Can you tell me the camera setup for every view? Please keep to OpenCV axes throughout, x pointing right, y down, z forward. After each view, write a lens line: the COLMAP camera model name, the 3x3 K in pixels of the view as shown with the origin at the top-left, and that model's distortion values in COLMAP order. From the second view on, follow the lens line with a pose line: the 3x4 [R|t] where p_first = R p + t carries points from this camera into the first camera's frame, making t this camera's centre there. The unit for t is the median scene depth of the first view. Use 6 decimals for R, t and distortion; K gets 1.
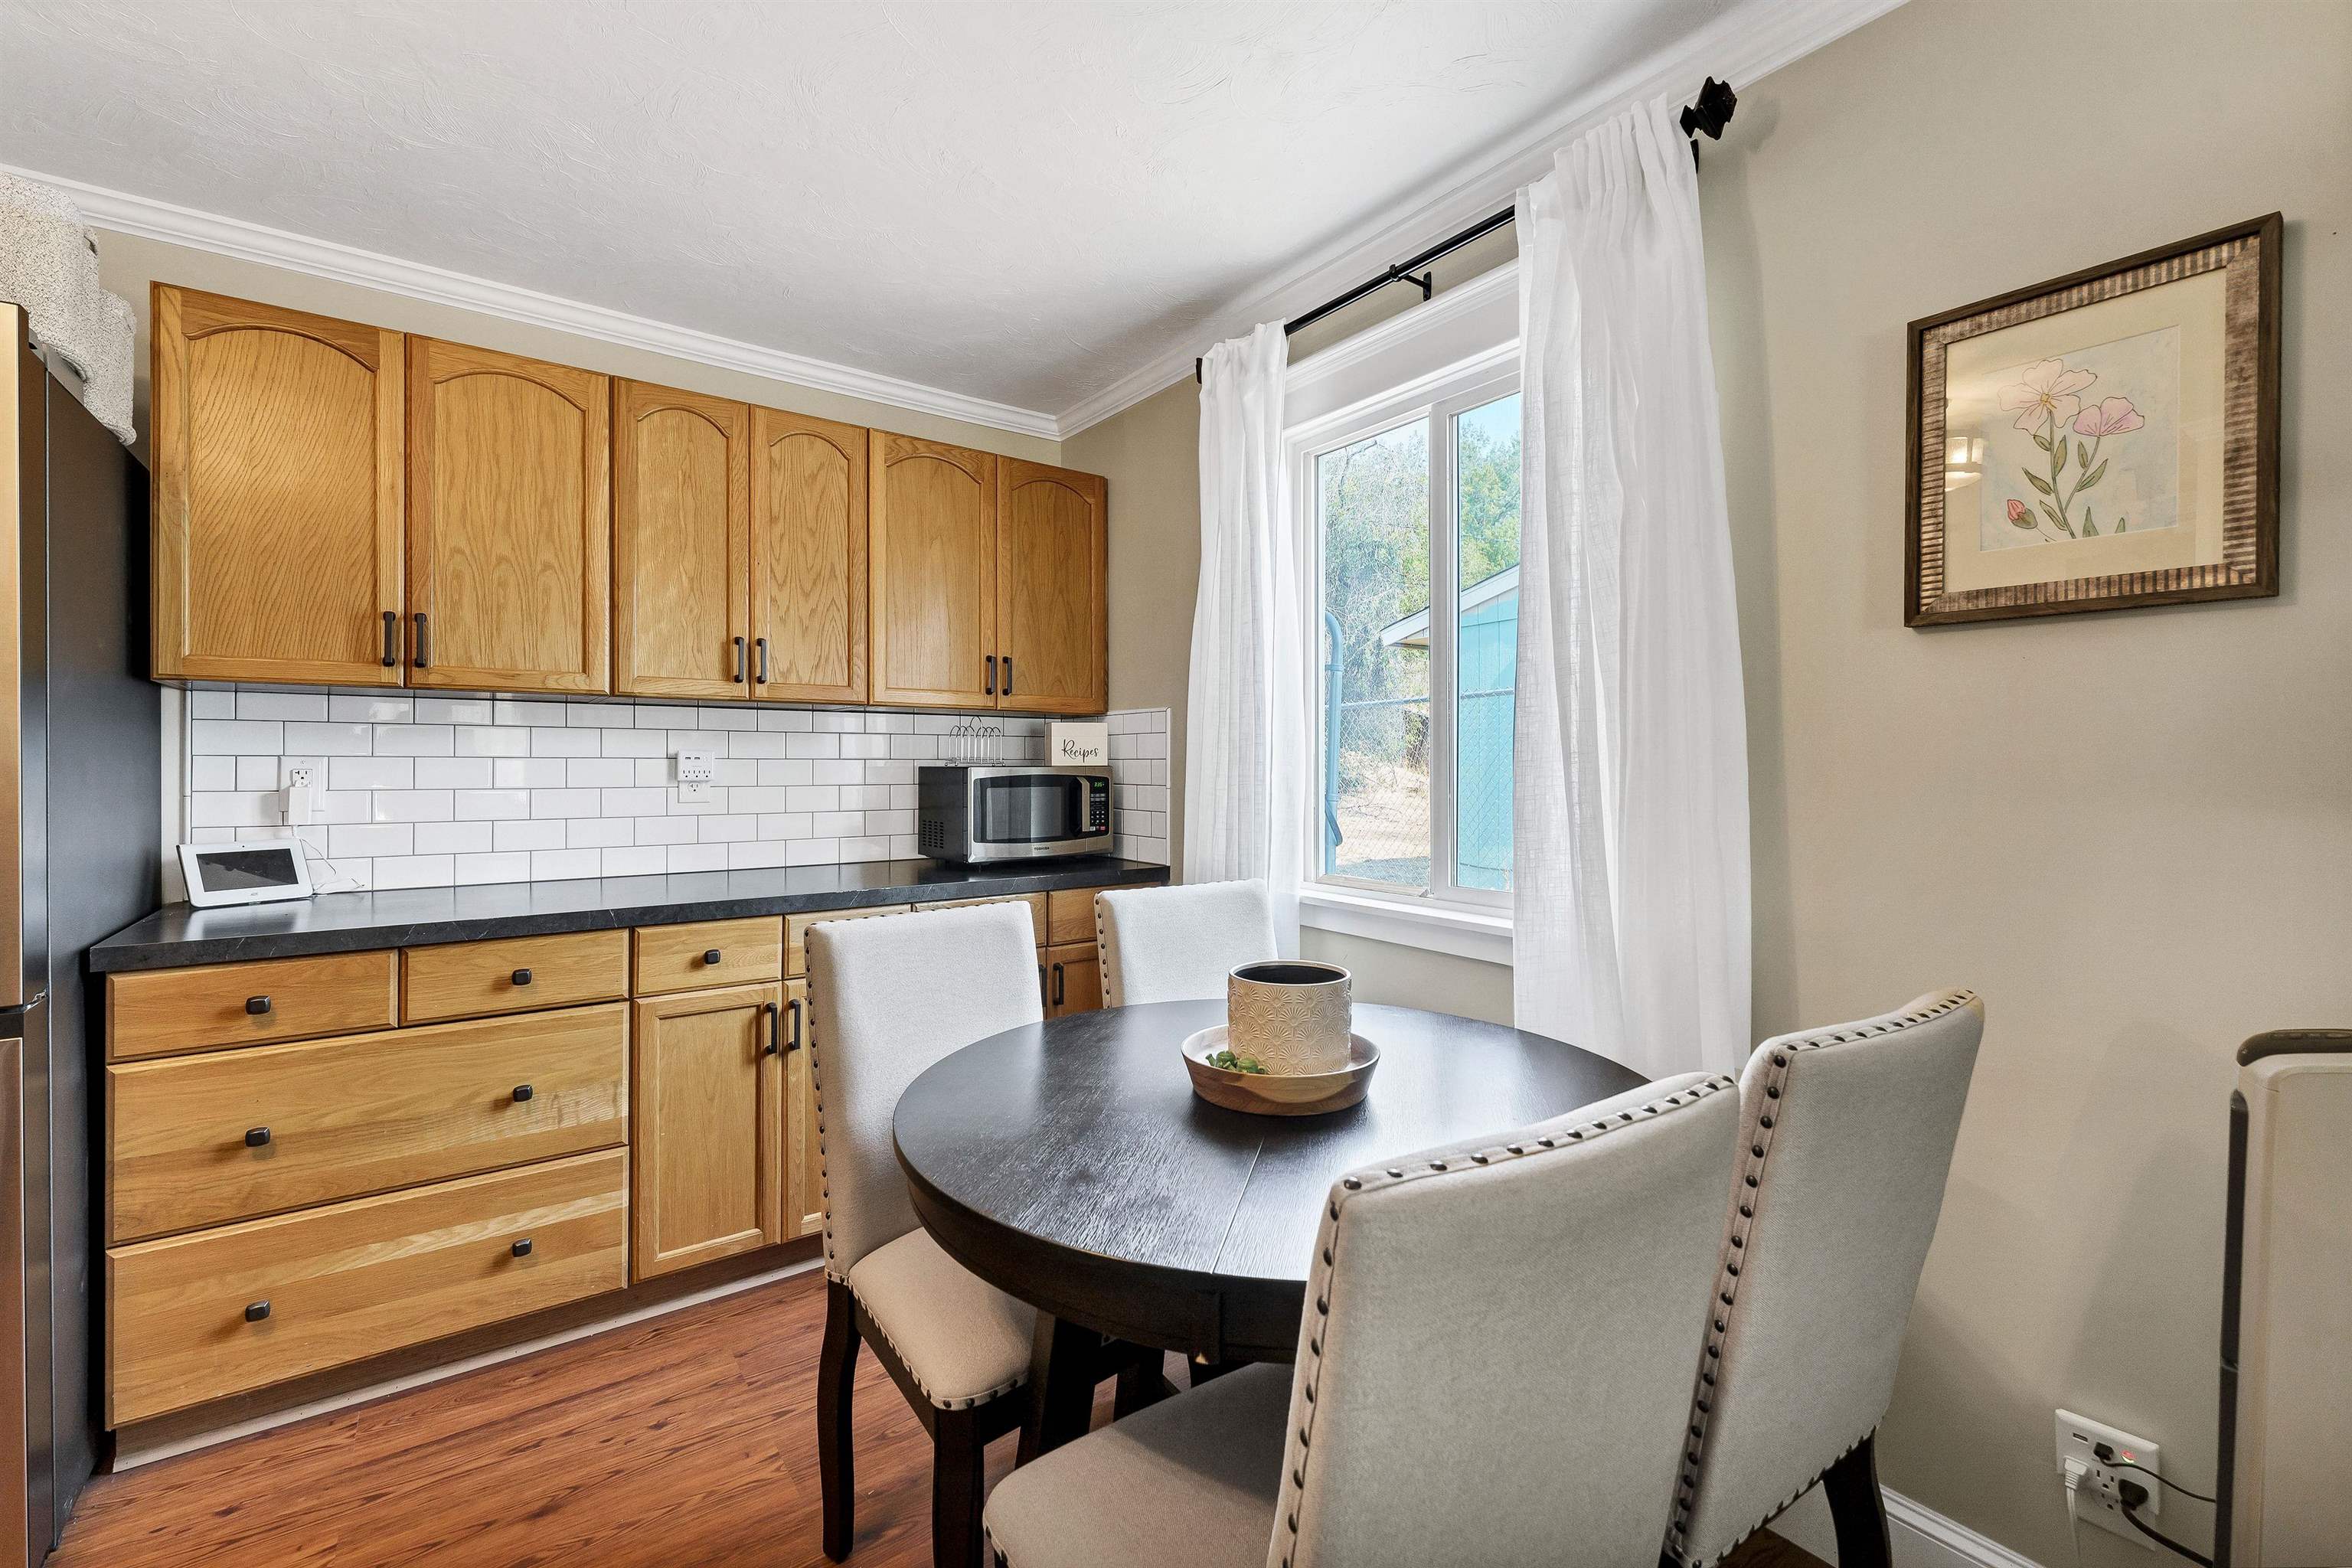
lens RADIAL K [[983.8, 0, 1178.2], [0, 983.8, 776.2], [0, 0, 1]] dist [-0.000678, -0.003352]
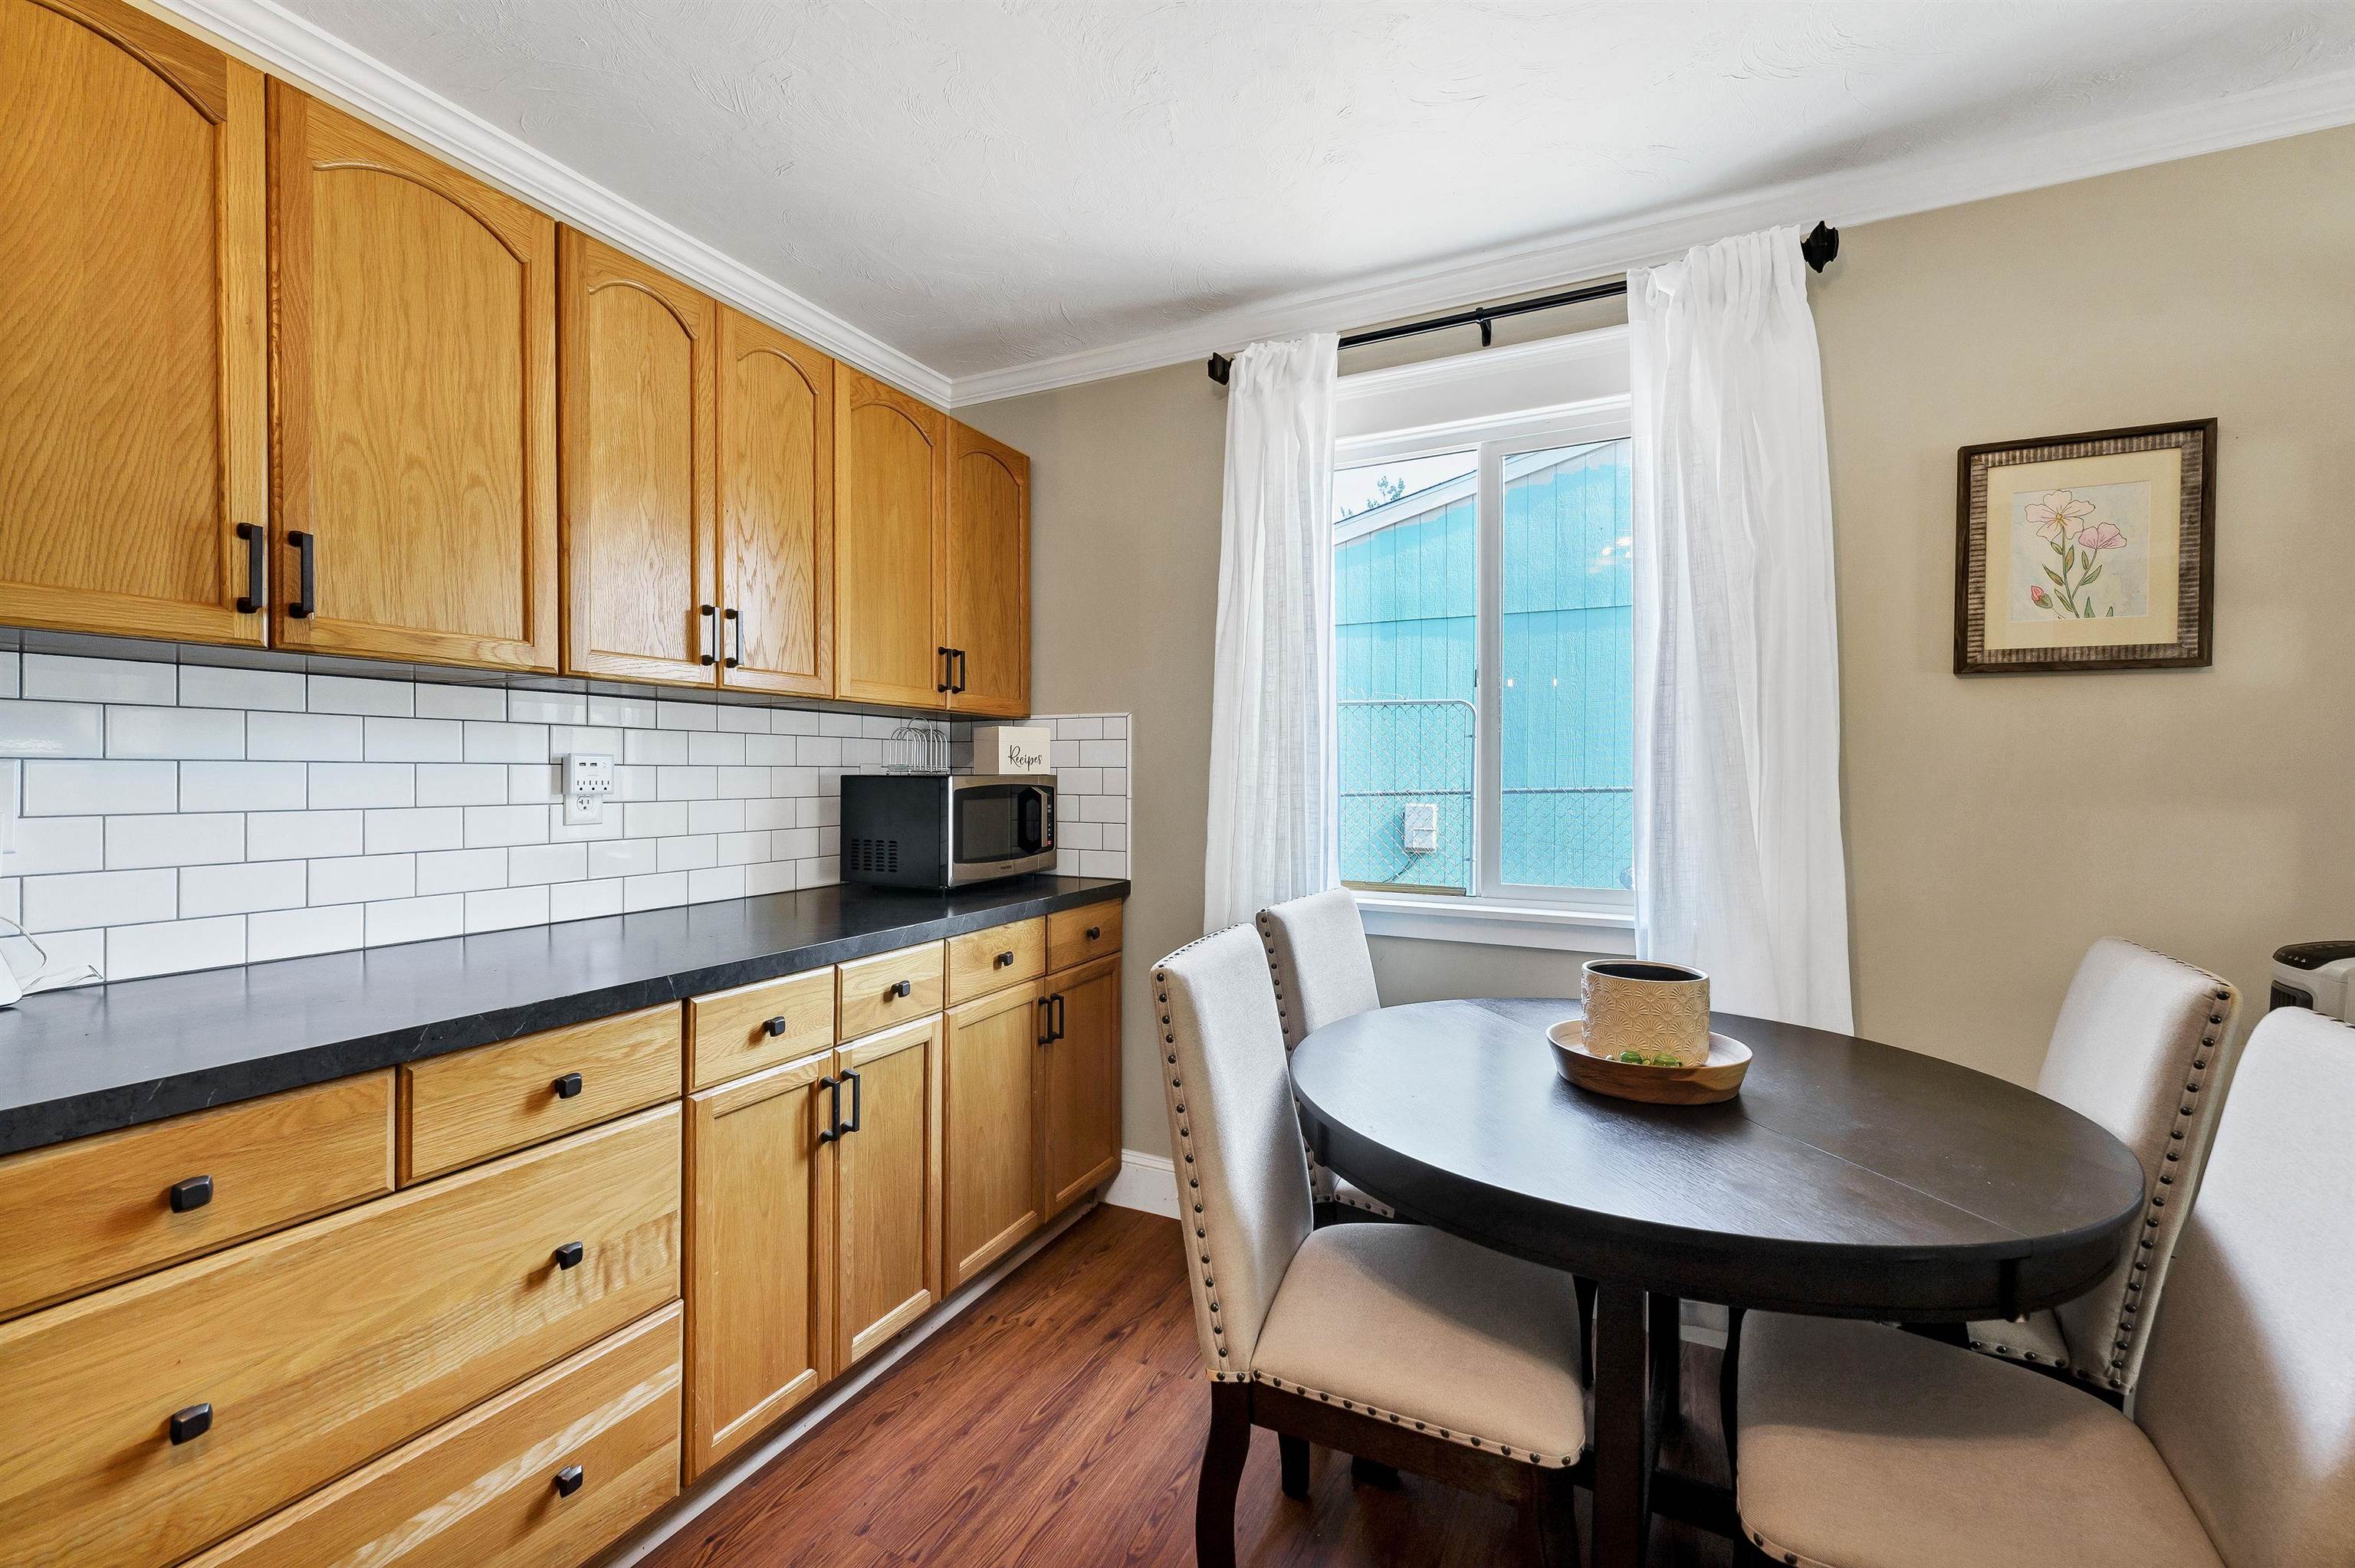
lens RADIAL K [[984.0, 0, 1164.7], [0, 984.0, 788.9], [0, 0, 1]] dist [0.000327, -0.002678]
pose [[0.893150, -0.005974, 0.449720, -0.542301], [0.003562, 0.999974, 0.006208, -0.003441], [-0.449746, -0.003942, 0.893148, 0.184970]]
